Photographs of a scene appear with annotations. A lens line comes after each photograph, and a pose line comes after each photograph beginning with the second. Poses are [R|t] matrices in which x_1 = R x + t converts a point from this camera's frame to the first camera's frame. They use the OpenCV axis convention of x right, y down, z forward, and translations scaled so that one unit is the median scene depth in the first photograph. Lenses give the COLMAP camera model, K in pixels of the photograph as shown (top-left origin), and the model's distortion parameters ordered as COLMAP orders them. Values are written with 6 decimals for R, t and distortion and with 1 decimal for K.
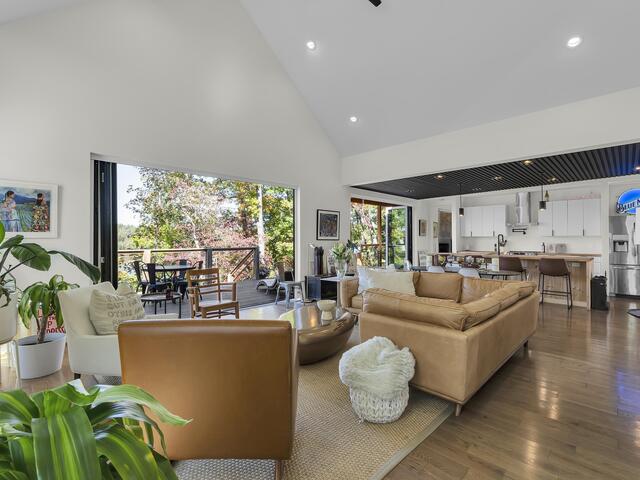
lens RADIAL K [[312.8, 0, 320.0], [0, 312.8, 240.0], [0, 0, 1]] dist [-0.000486, -0.000050]
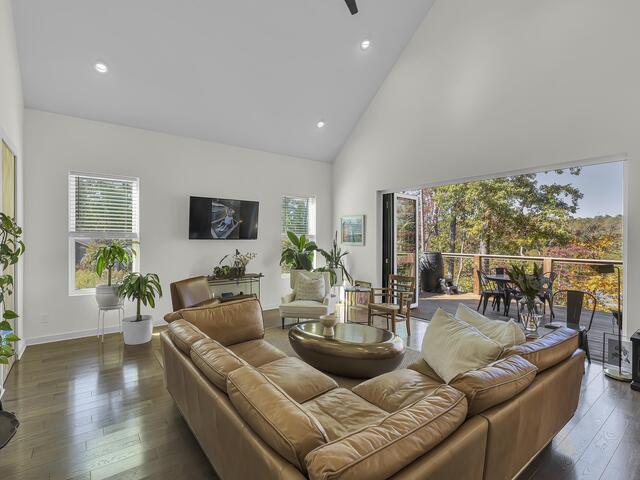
lens RADIAL K [[312.8, 0, 320.0], [0, 312.8, 240.0], [0, 0, 1]] dist [-0.000486, -0.000050]
pose [[-0.135872, -0.003388, -0.990721, 0.811312], [-0.005669, 0.999980, -0.002642, -0.027114], [0.990710, 0.005257, -0.135888, 0.882570]]
